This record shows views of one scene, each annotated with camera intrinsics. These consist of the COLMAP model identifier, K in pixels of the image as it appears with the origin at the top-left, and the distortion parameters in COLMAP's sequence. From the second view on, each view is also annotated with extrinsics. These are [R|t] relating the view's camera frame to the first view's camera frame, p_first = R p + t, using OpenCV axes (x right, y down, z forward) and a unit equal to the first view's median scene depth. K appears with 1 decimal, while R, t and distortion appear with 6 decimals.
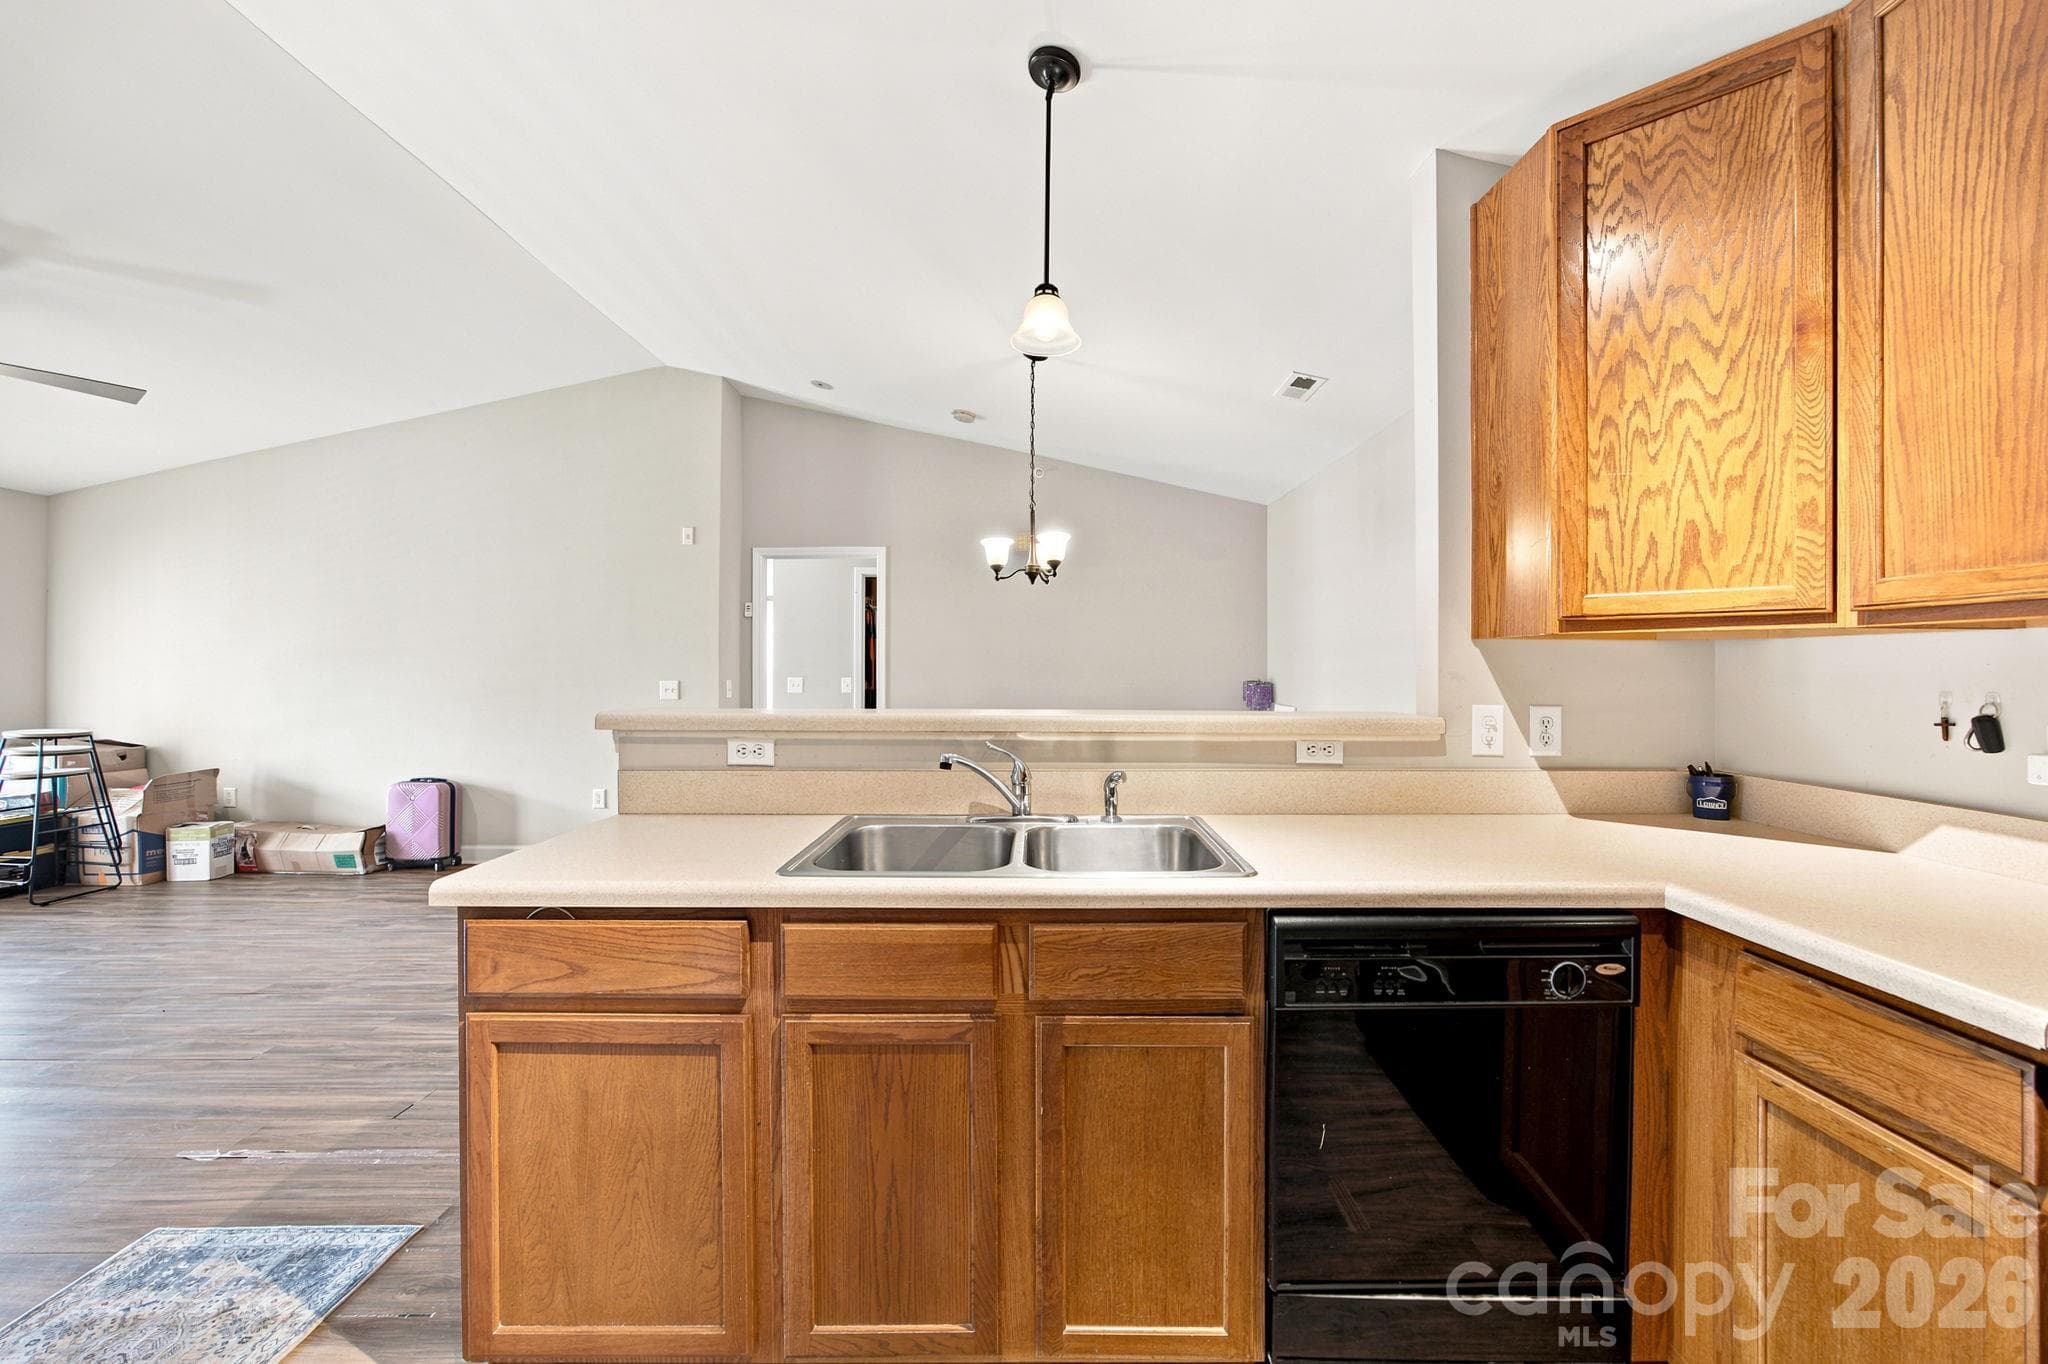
lens RADIAL K [[801.7, 0, 1032.3], [0, 801.7, 666.3], [0, 0, 1]] dist [-0.017436, 0.005901]
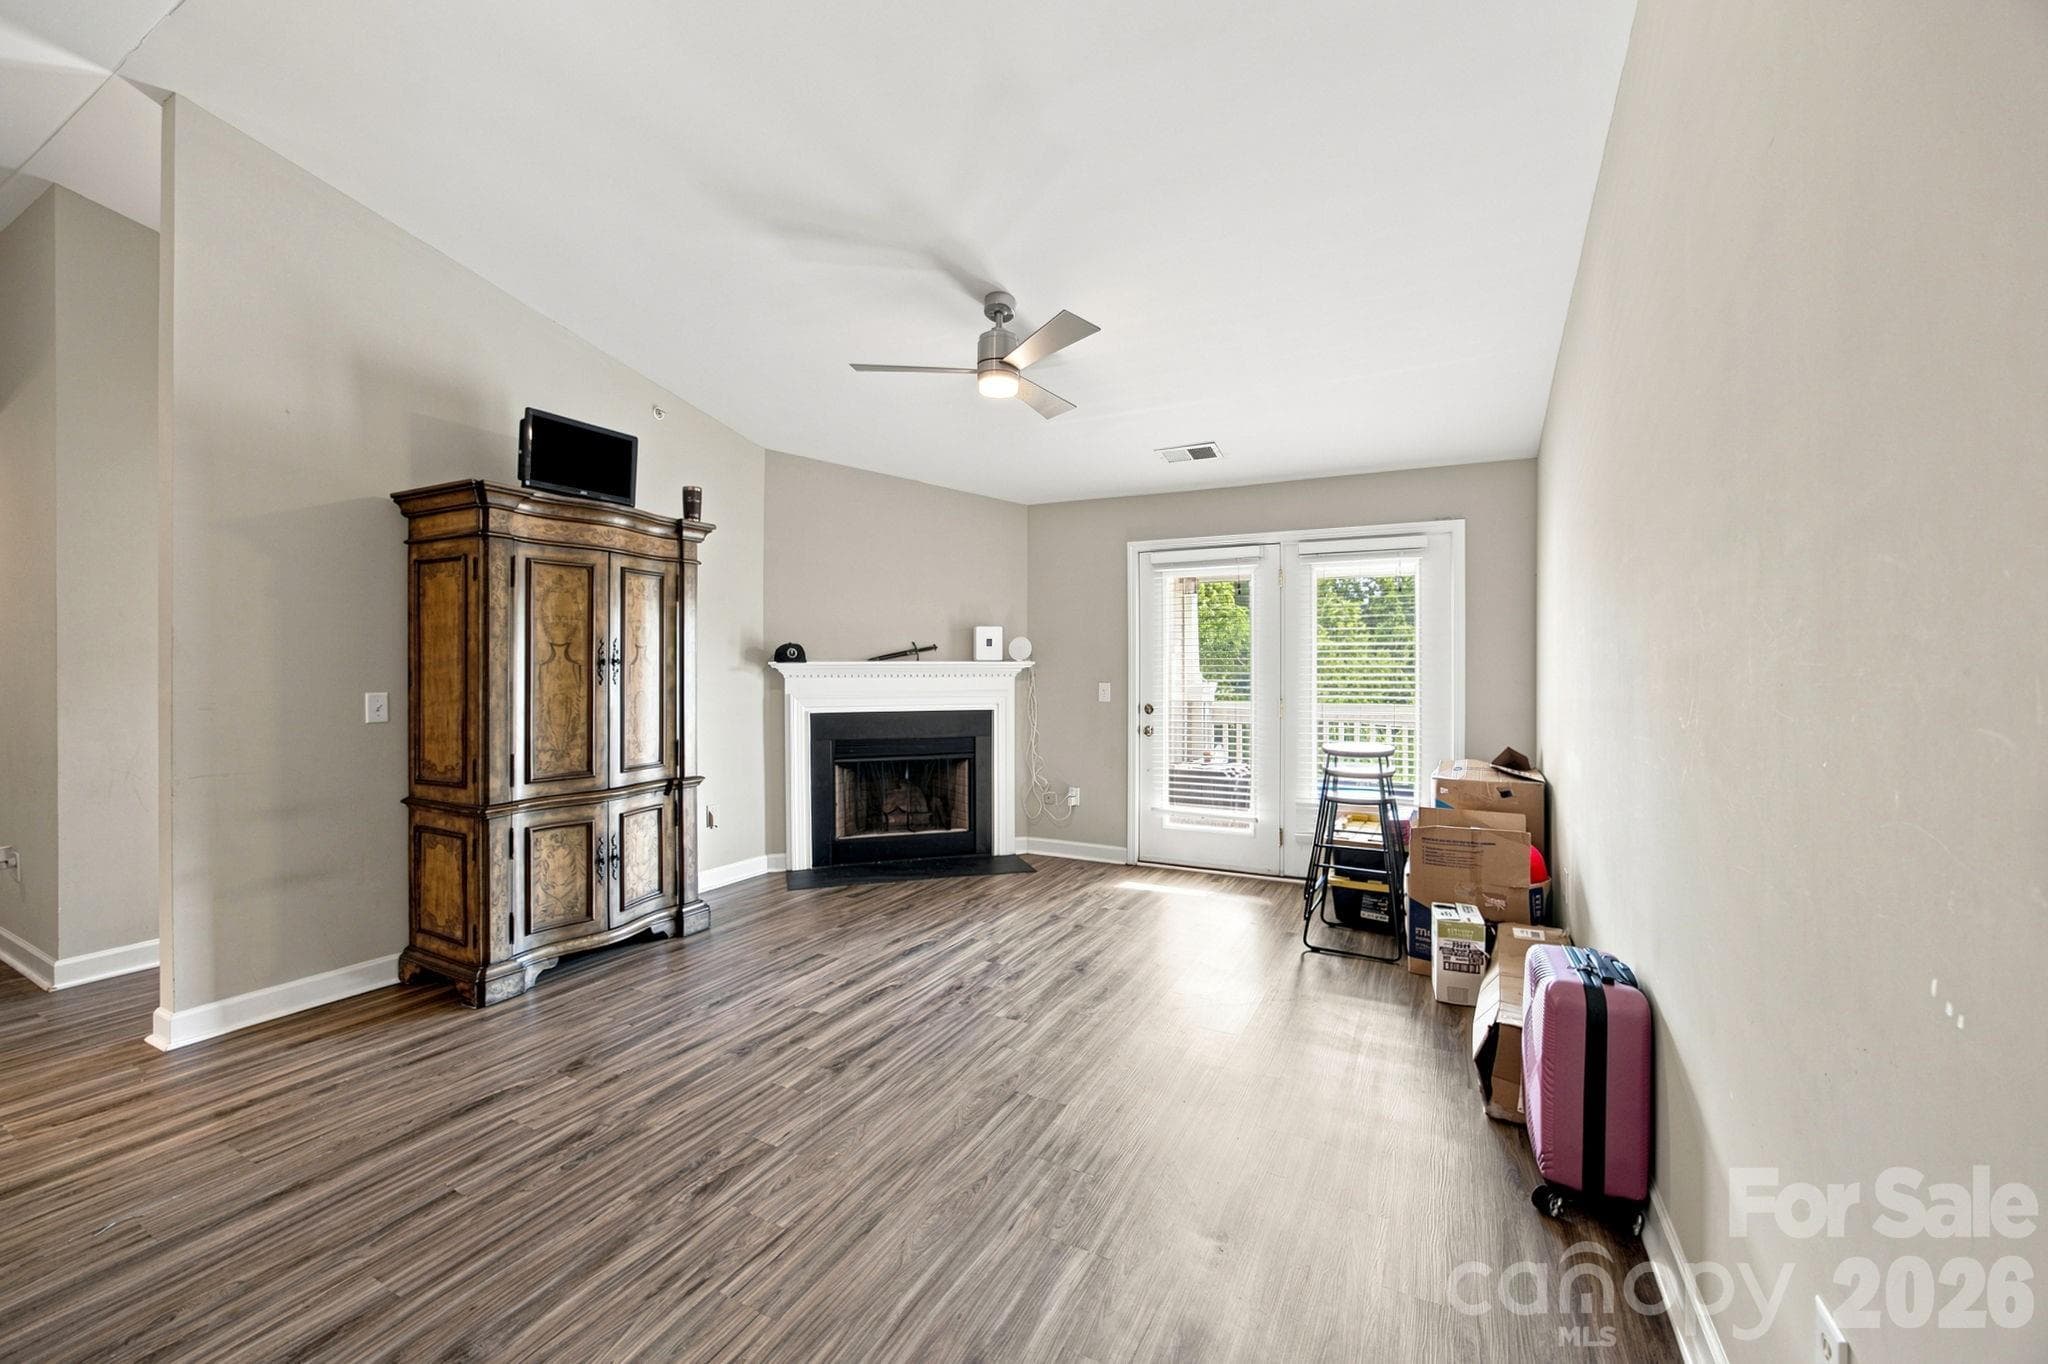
lens RADIAL K [[801.7, 0, 1022.2], [0, 801.7, 676.1], [0, 0, 1]] dist [-0.017436, 0.005901]
pose [[-0.481721, 0.008127, -0.876287, -0.784285], [0.005725, 0.999965, 0.006126, 0.002503], [0.876306, -0.002066, -0.481751, 2.505155]]
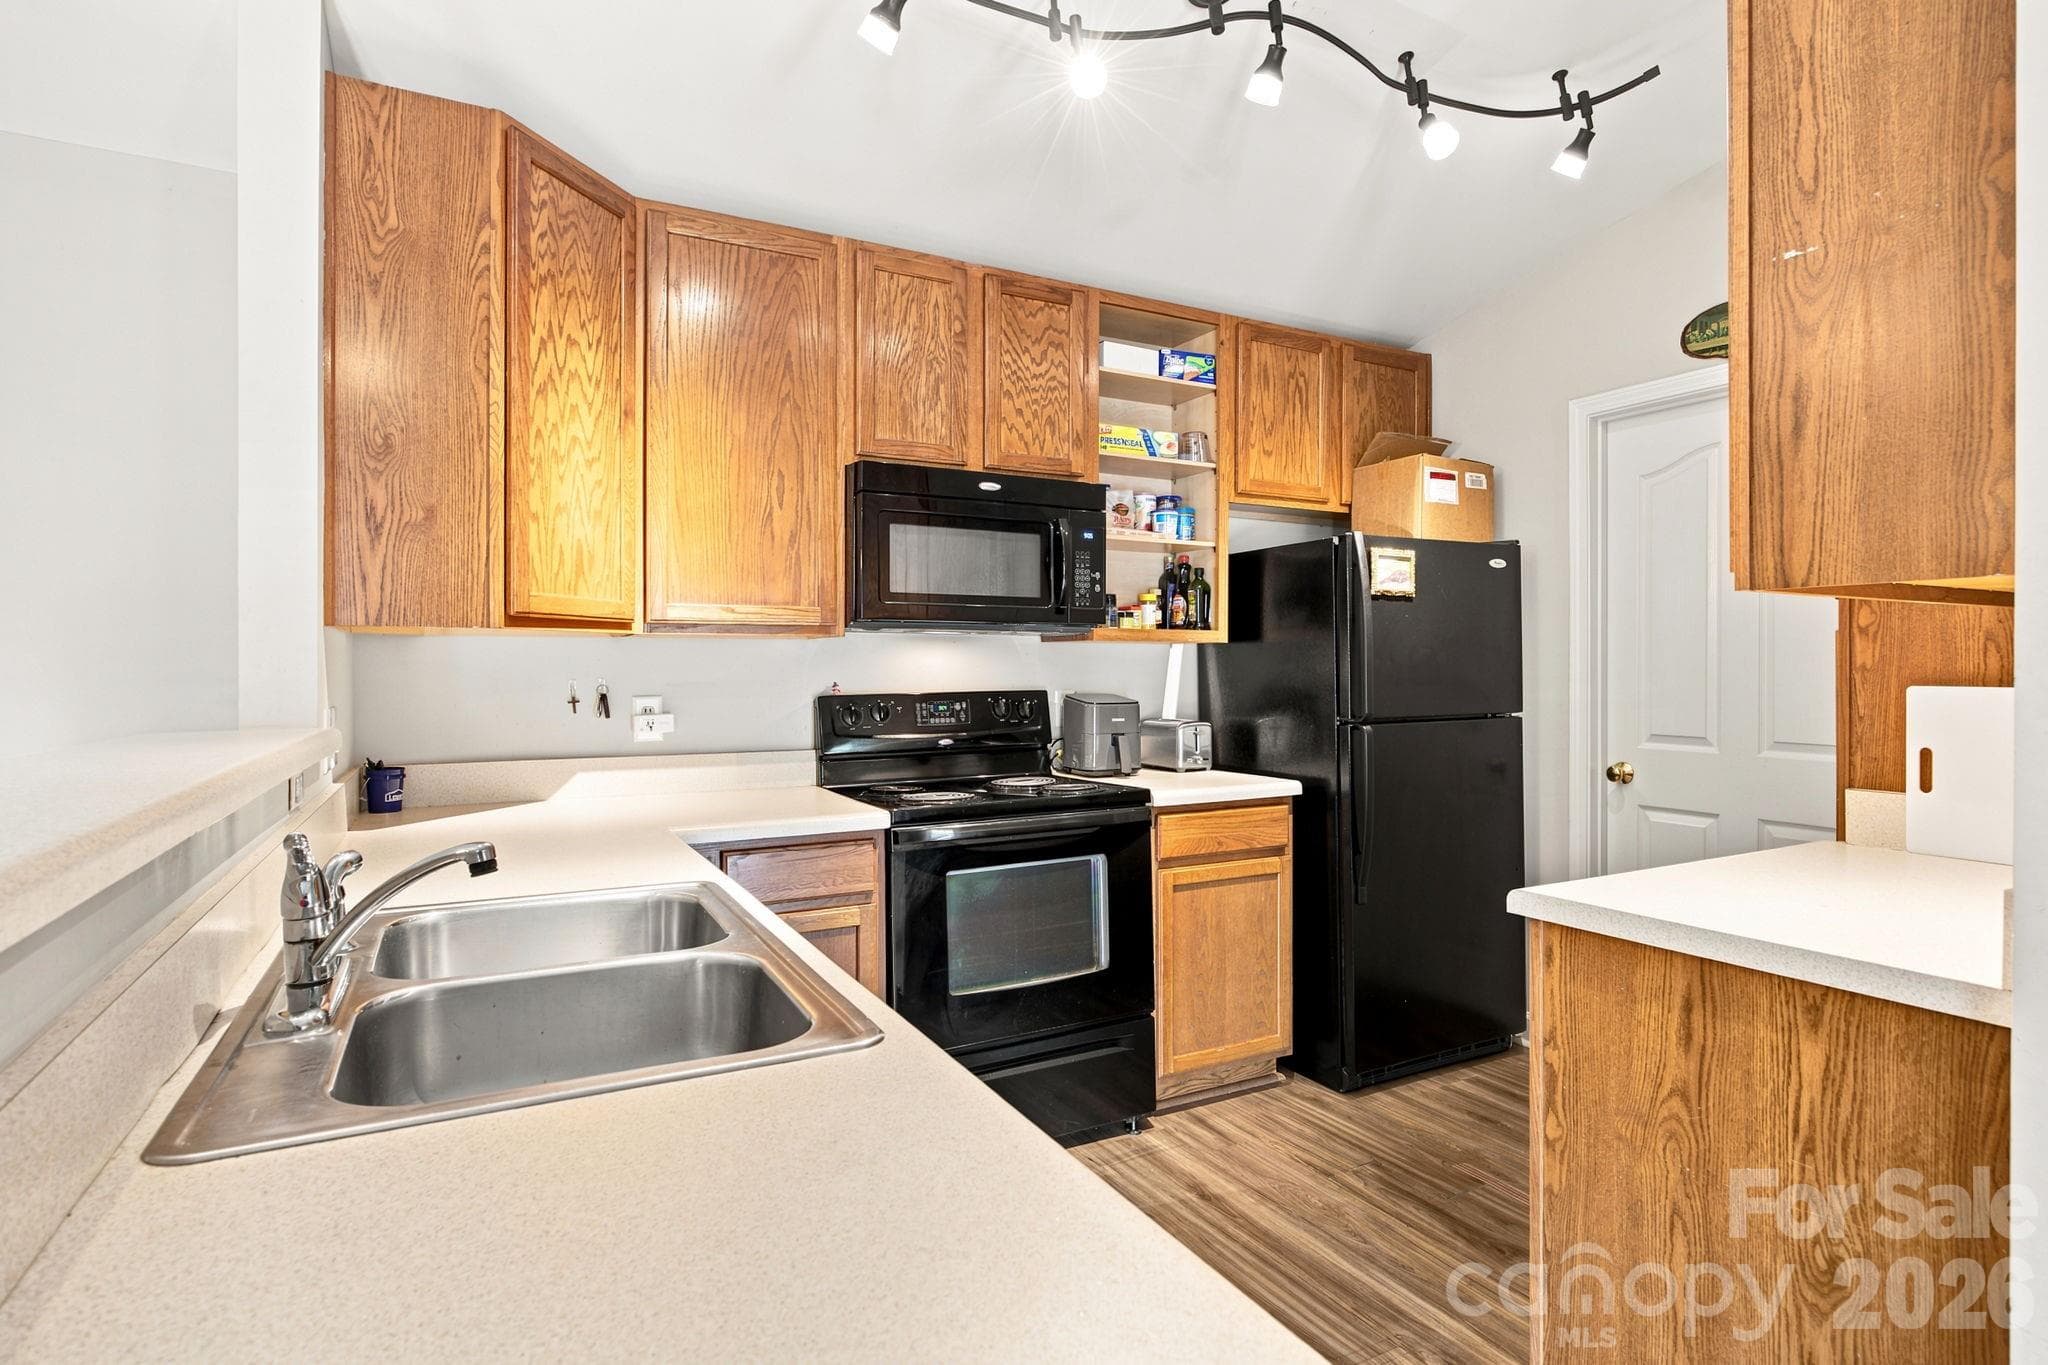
lens RADIAL K [[1082.2, 0, 1029.9], [0, 1082.2, 661.5], [0, 0, 1]] dist [0.011475, -0.000659]
pose [[-0.460336, -0.002423, 0.887742, -0.715243], [-0.001288, 0.999997, 0.002062, -0.003094], [-0.887744, -0.000194, -0.460337, 0.878957]]
